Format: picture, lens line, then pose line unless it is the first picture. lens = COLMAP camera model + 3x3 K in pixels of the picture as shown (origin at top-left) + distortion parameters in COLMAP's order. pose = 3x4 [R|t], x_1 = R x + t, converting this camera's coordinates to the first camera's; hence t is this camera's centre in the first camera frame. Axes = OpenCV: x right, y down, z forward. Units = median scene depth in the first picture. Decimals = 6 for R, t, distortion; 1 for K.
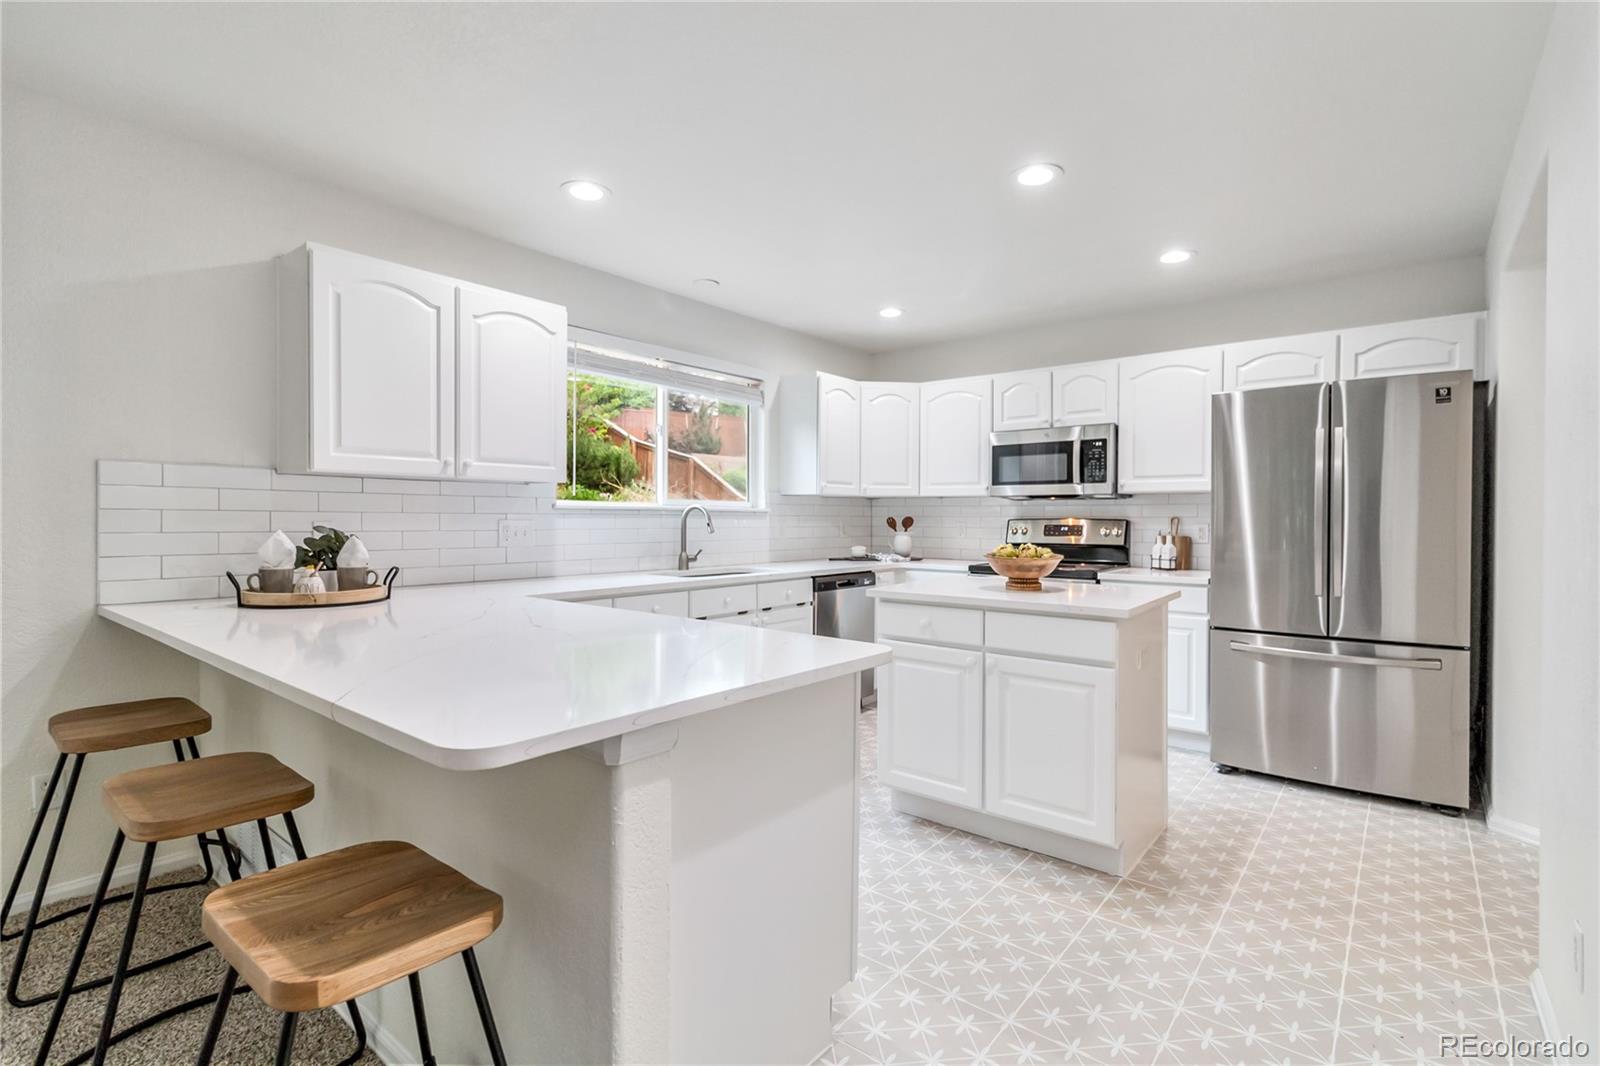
lens RADIAL K [[734.3, 0, 807.6], [0, 734.3, 525.2], [0, 0, 1]] dist [0.000277, 0.000162]
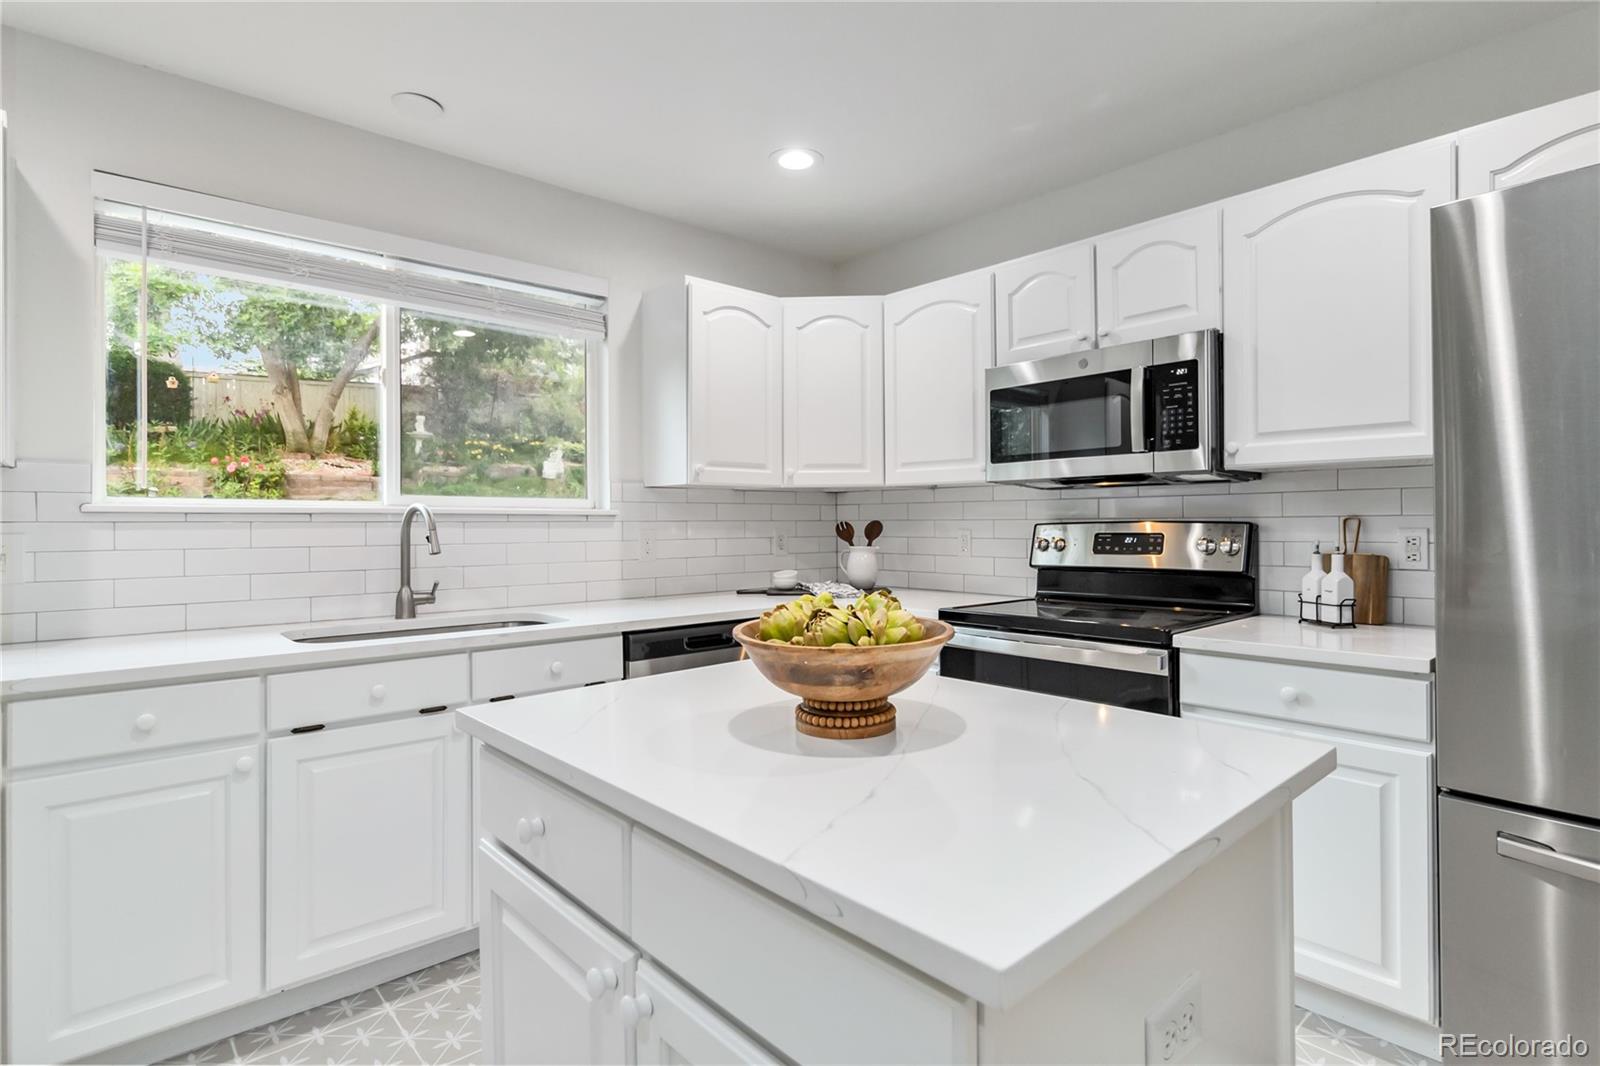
lens RADIAL K [[807.3, 0, 803.3], [0, 807.3, 519.3], [0, 0, 1]] dist [0.000167, -0.000018]
pose [[0.987532, -0.010562, -0.157067, 0.224762], [0.008186, 0.999842, -0.015765, -0.003402], [0.157208, 0.014283, 0.987462, 0.412085]]
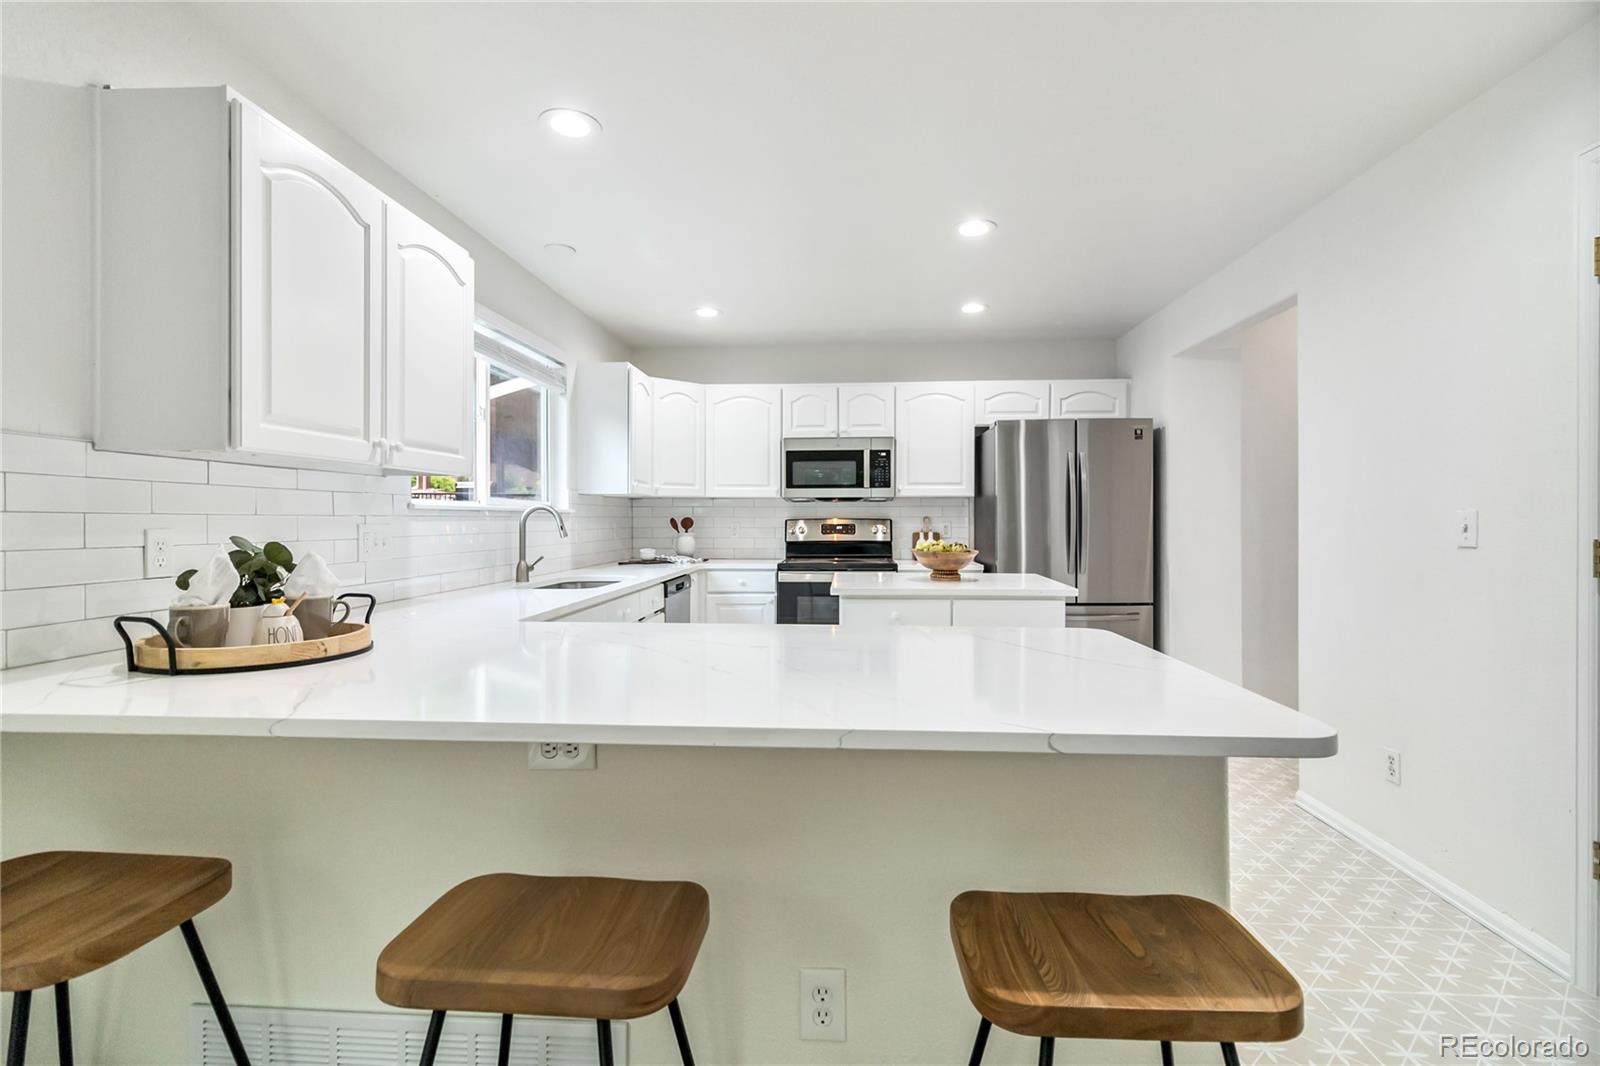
lens RADIAL K [[734.3, 0, 807.6], [0, 734.3, 525.2], [0, 0, 1]] dist [0.000277, 0.000162]
pose [[0.817656, -0.010848, 0.575605, -0.370684], [0.010867, 0.999935, 0.003408, -0.003311], [-0.575605, 0.003468, 0.817720, 0.114844]]
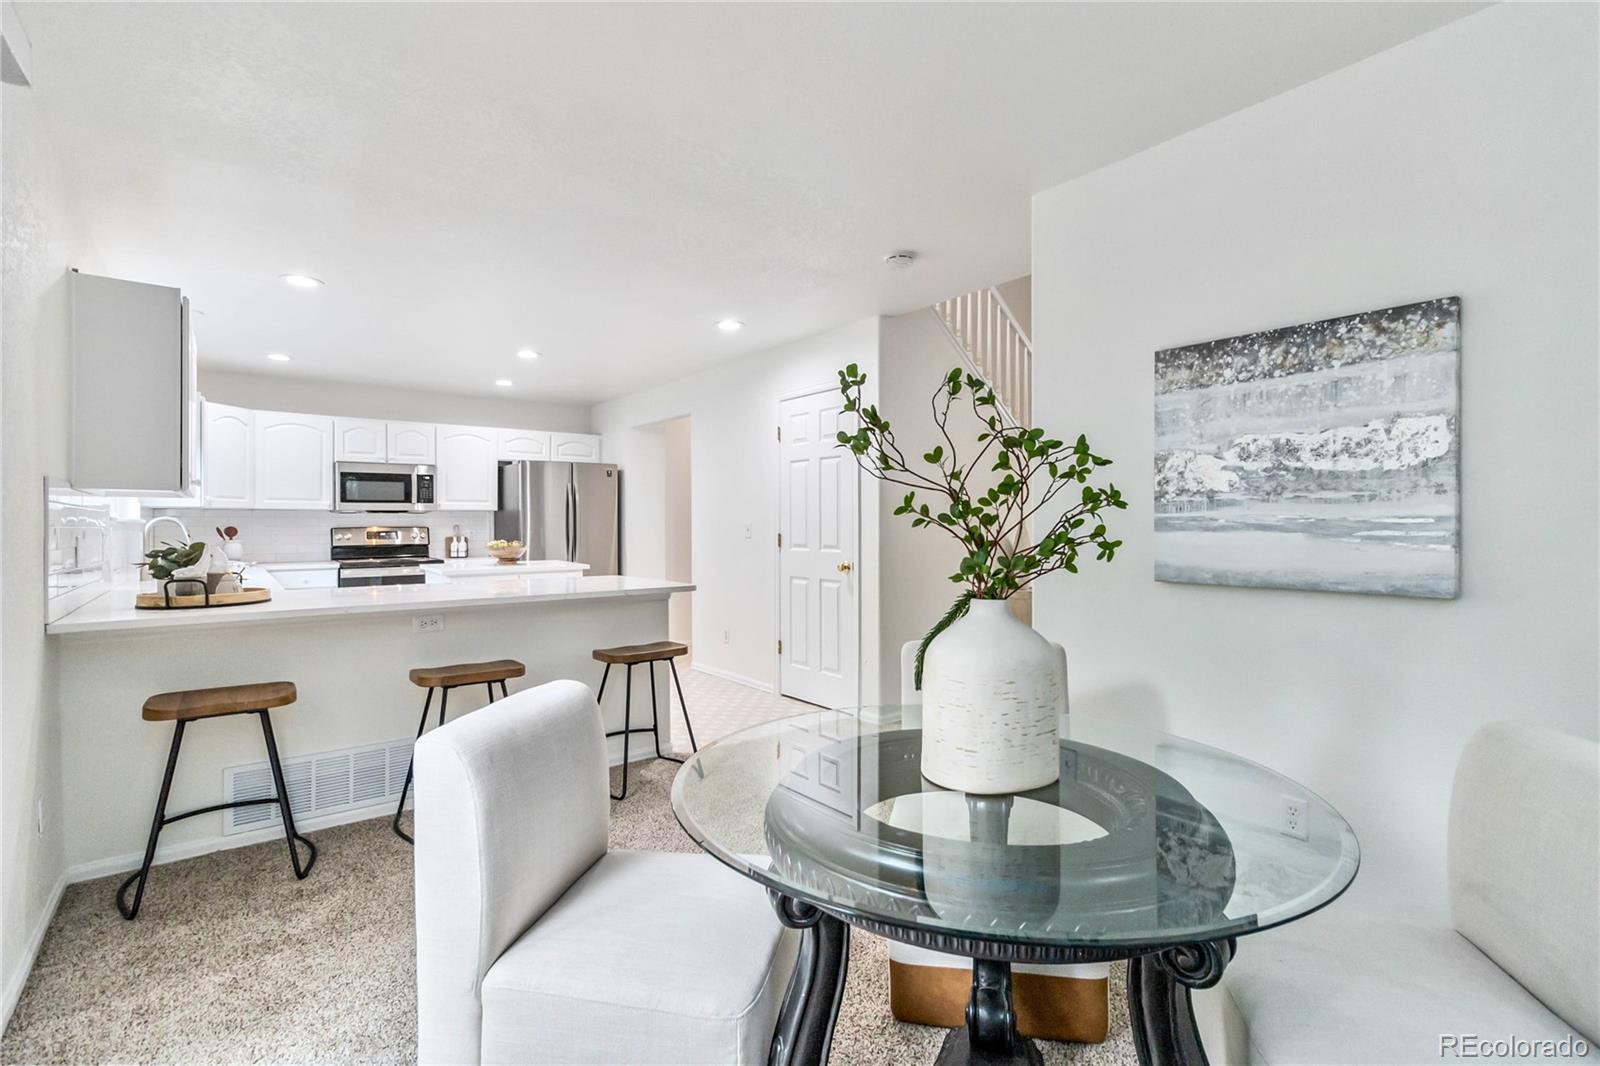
lens RADIAL K [[734.3, 0, 807.6], [0, 734.3, 525.2], [0, 0, 1]] dist [0.000277, 0.000162]
pose [[0.220639, -0.008512, 0.975318, -0.920806], [0.015880, 0.999861, 0.005134, -0.006698], [-0.975226, 0.014356, 0.220743, -0.114409]]
